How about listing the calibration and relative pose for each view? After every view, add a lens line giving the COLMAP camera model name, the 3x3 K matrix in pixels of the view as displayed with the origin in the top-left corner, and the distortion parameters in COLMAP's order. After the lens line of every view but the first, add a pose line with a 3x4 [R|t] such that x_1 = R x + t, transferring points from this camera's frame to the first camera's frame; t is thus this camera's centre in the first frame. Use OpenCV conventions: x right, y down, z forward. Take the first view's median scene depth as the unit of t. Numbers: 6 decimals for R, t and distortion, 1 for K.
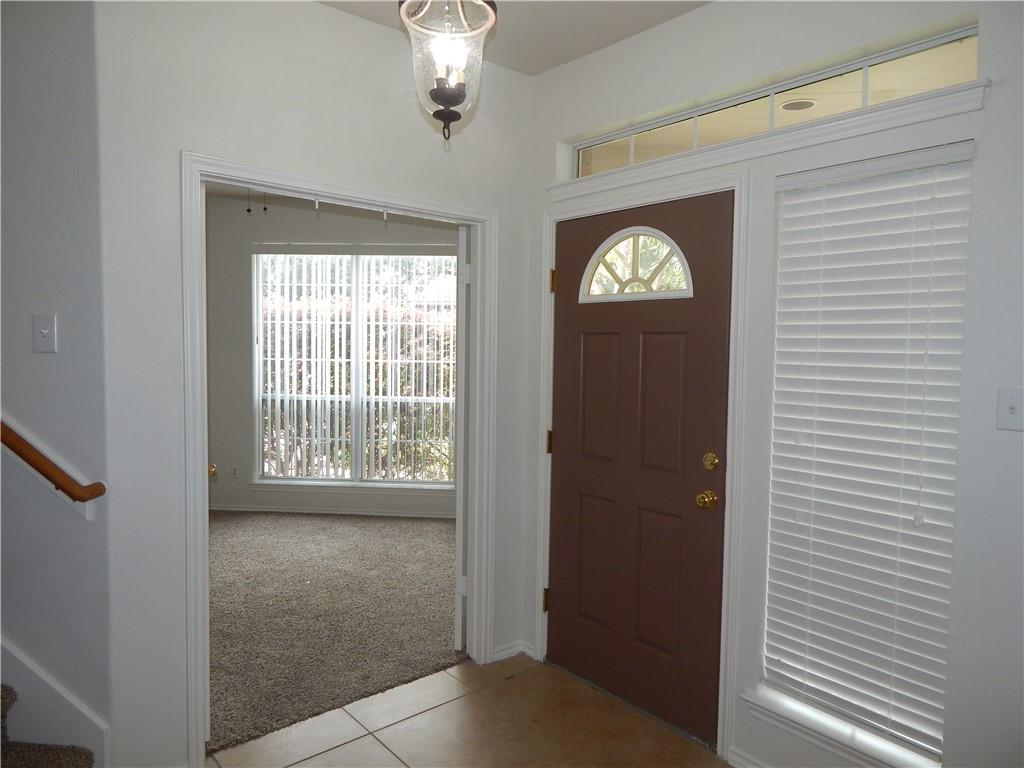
lens RADIAL K [[687.2, 0, 512.0], [0, 687.2, 384.0], [0, 0, 1]] dist [0.026286, -0.017249]
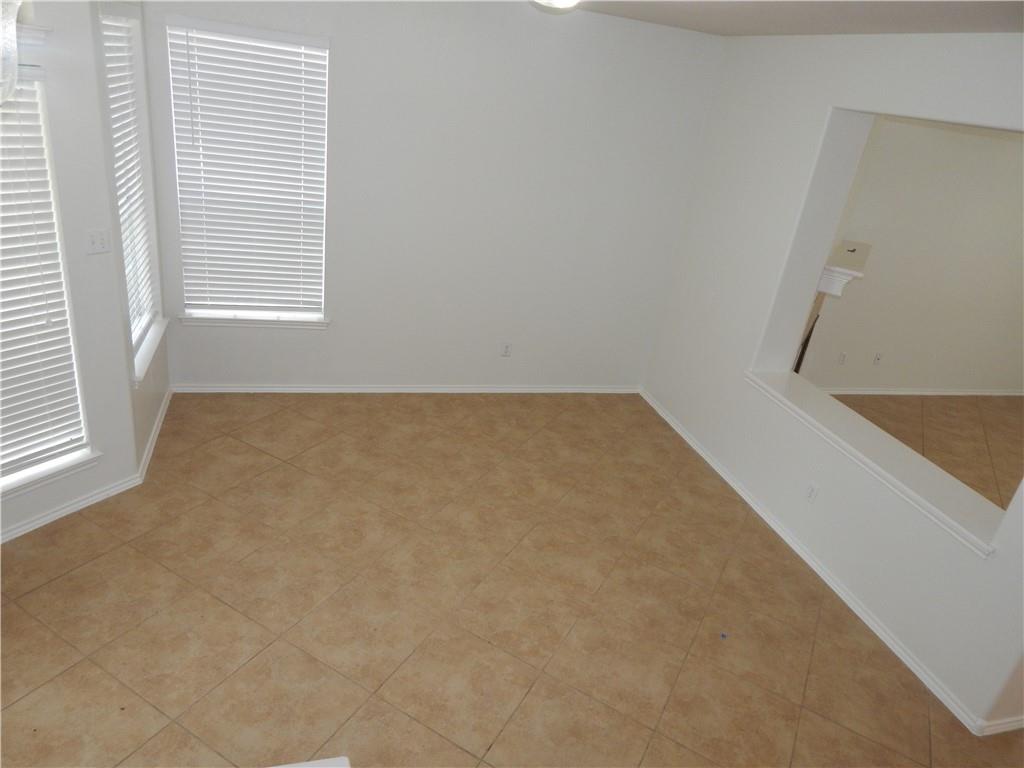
lens RADIAL K [[687.2, 0, 512.0], [0, 687.2, 384.0], [0, 0, 1]] dist [0.026286, -0.017249]
pose [[-0.347962, -0.448661, 0.823180, -0.810481], [-0.093979, 0.890321, 0.445530, -0.341660], [-0.932786, 0.077666, -0.351962, 0.427927]]
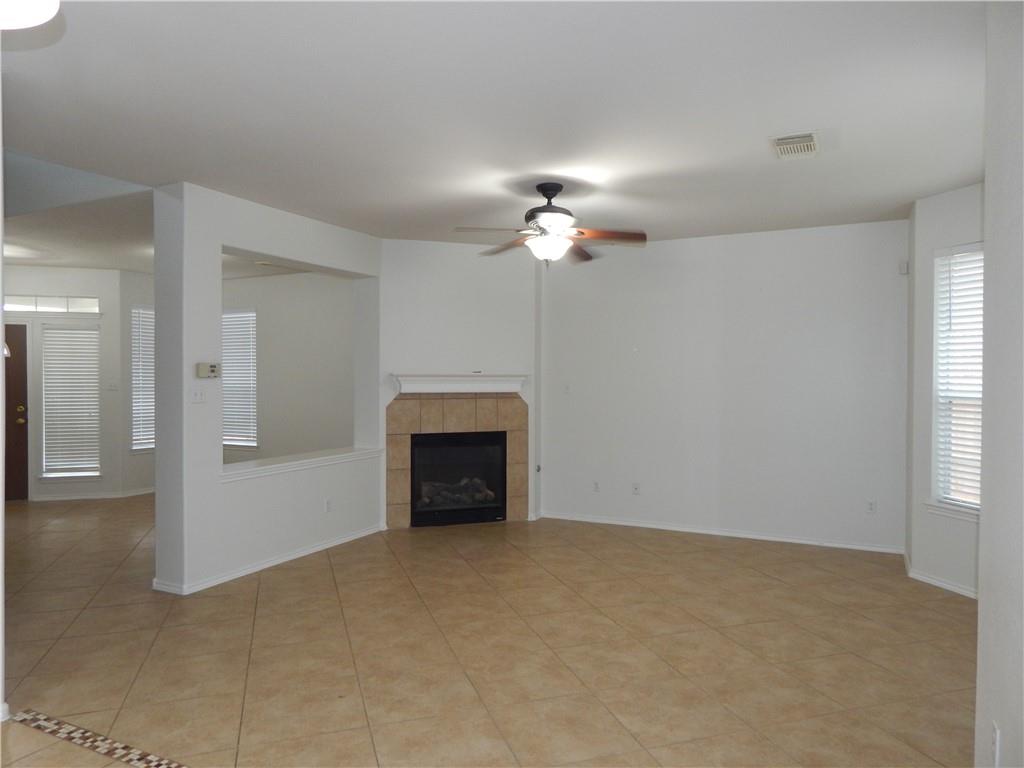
lens RADIAL K [[687.2, 0, 512.0], [0, 687.2, 384.0], [0, 0, 1]] dist [0.026286, -0.017249]
pose [[0.373920, -0.031332, 0.926932, -1.653895], [0.059526, 0.998179, 0.009728, 0.093204], [-0.925549, 0.051539, 0.375104, -2.079989]]
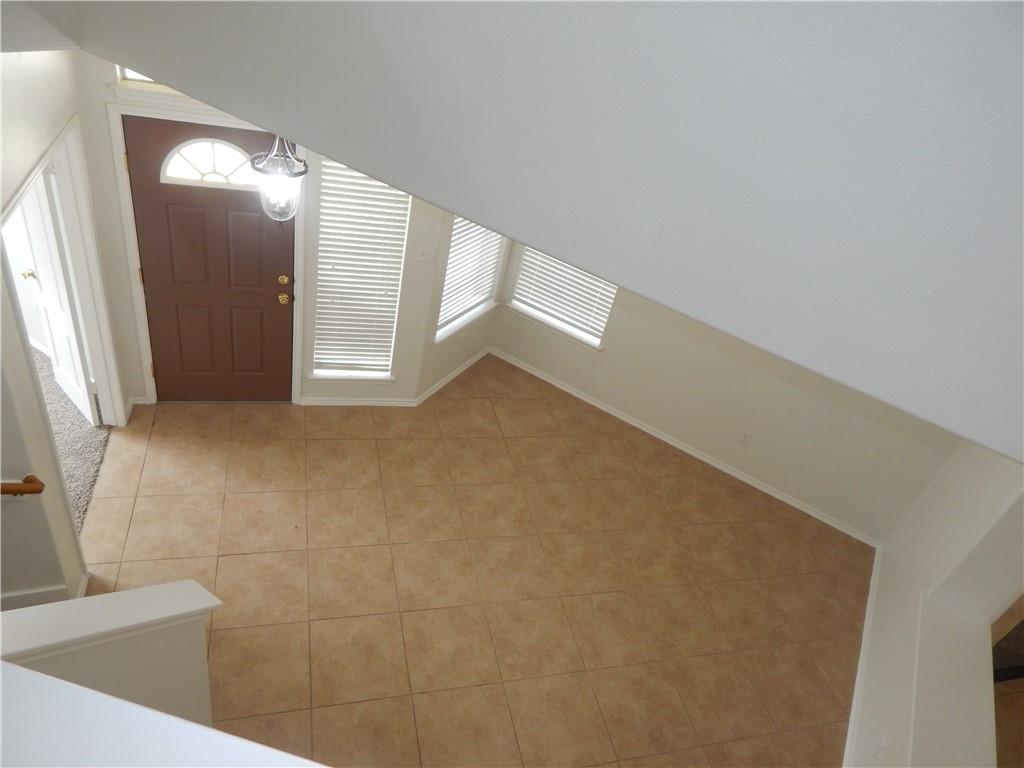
lens RADIAL K [[687.2, 0, 512.0], [0, 687.2, 384.0], [0, 0, 1]] dist [0.026286, -0.017249]
pose [[0.430605, -0.476900, 0.766254, -0.906878], [-0.140221, 0.803339, 0.578779, -0.744391], [-0.891581, -0.356670, 0.279050, -0.141765]]
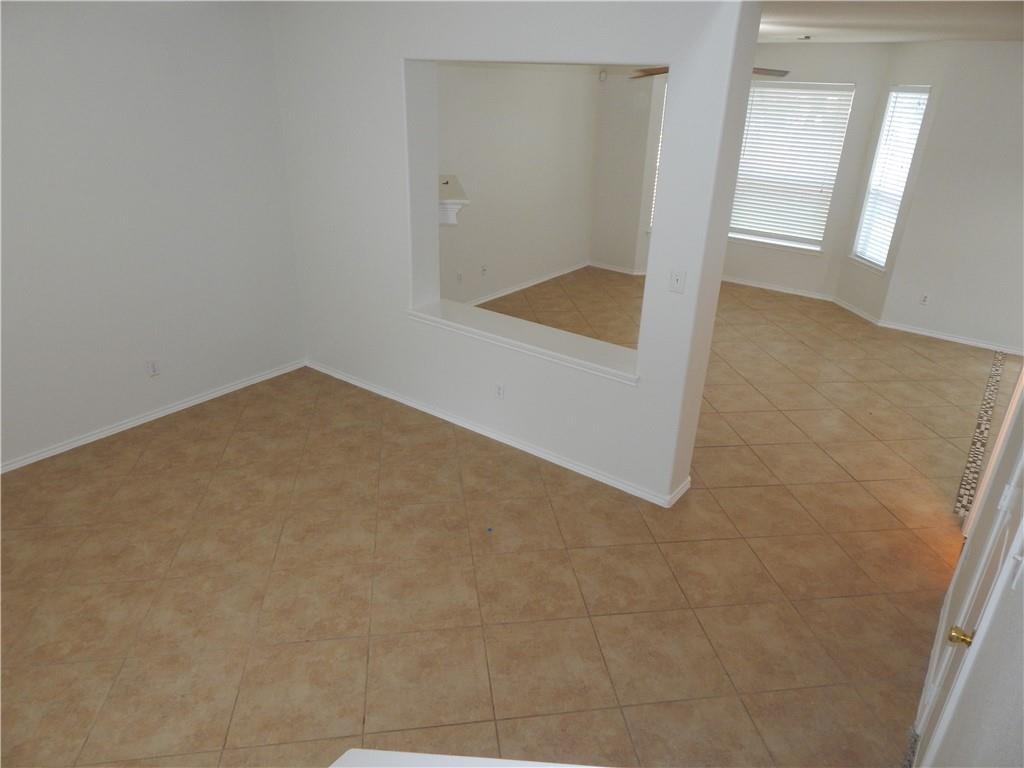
lens RADIAL K [[687.2, 0, 512.0], [0, 687.2, 384.0], [0, 0, 1]] dist [0.026286, -0.017249]
pose [[-0.846640, -0.260794, 0.463882, -0.751461], [-0.020285, 0.886869, 0.461575, -0.351164], [-0.531779, 0.381378, -0.756149, 0.604617]]
